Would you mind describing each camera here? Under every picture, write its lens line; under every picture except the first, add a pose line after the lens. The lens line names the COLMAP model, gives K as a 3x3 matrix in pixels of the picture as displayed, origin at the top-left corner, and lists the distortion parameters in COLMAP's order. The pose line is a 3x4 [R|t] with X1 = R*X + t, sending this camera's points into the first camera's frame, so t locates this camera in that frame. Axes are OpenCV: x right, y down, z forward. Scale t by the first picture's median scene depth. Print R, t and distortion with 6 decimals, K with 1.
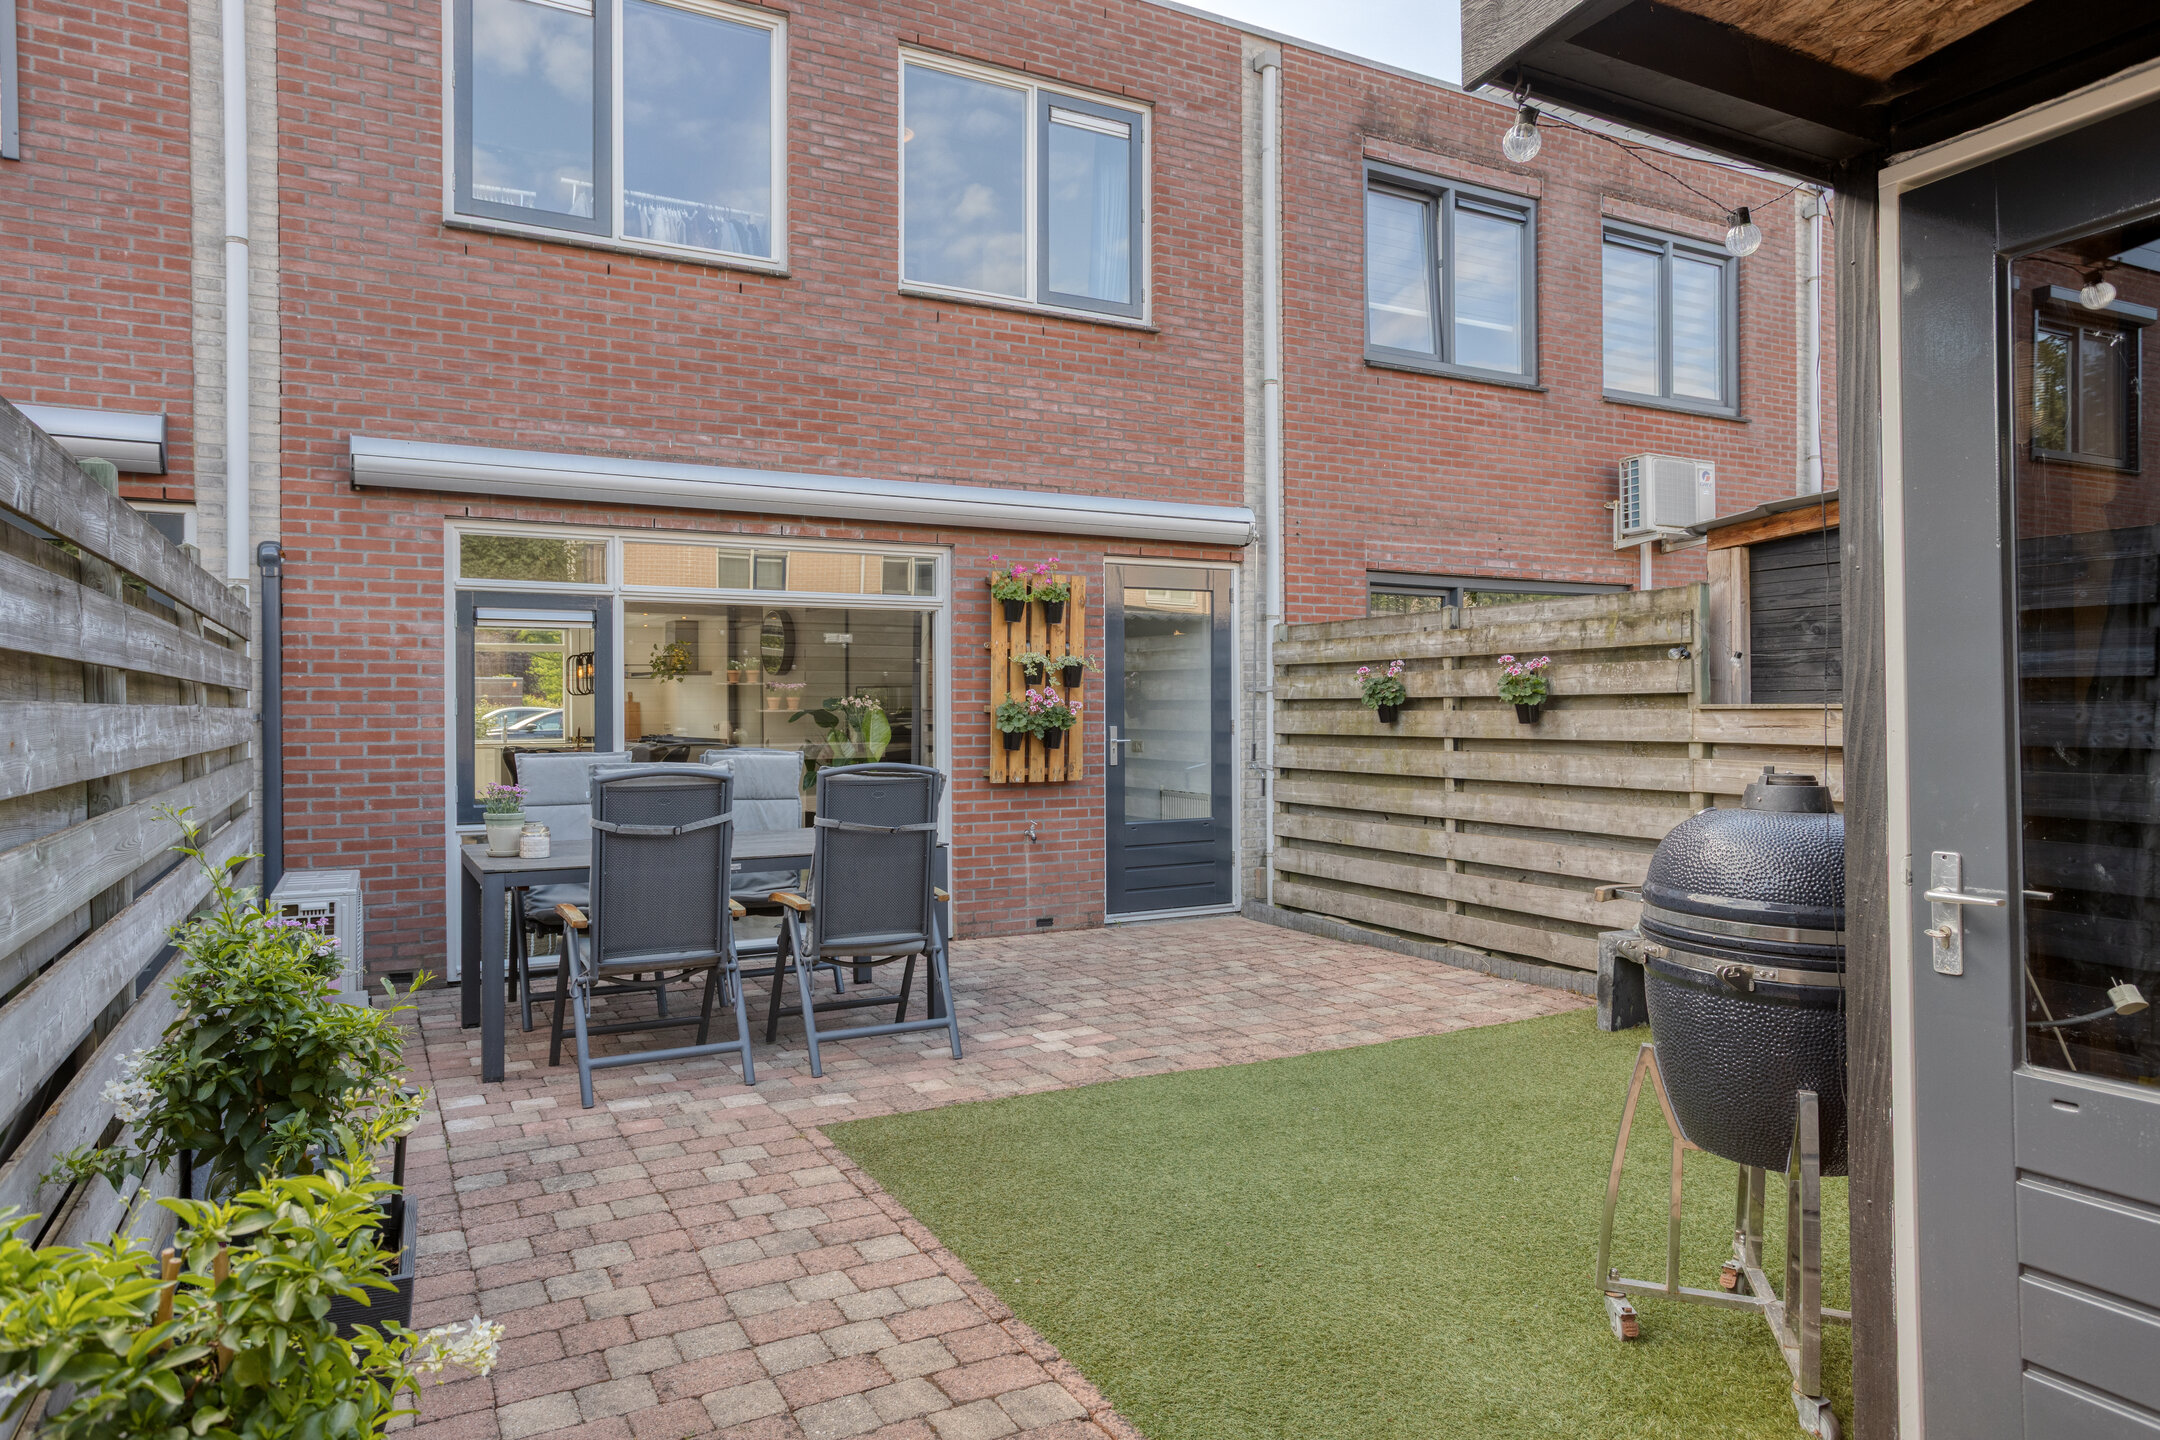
lens RADIAL K [[1315.8, 0, 1079.5], [0, 1315.8, 699.3], [0, 0, 1]] dist [-0.070271, 0.046423]
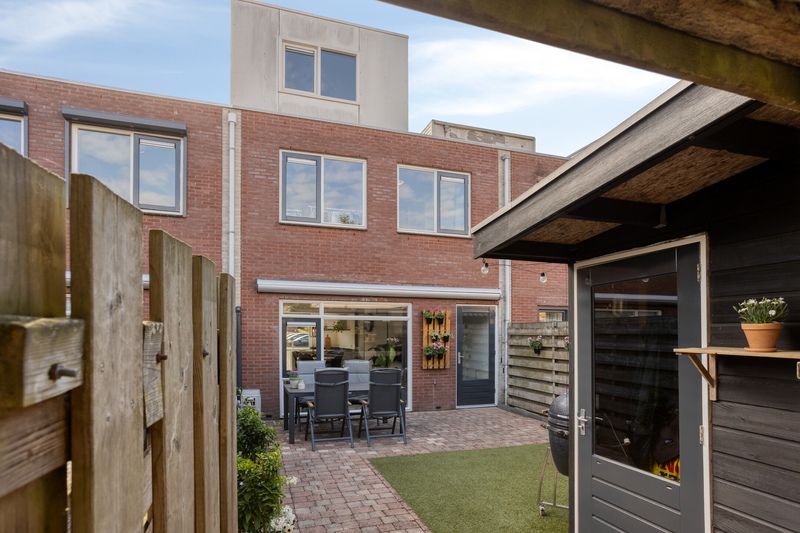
lens RADIAL K [[450.8, 0, 396.7], [0, 450.8, 332.8], [0, 0, 1]] dist [-0.119223, 0.000180]
pose [[0.982573, 0.009035, -0.185657, 0.099876], [-0.005343, 0.999778, 0.020374, -0.065359], [0.185800, -0.019027, 0.982403, -0.238912]]
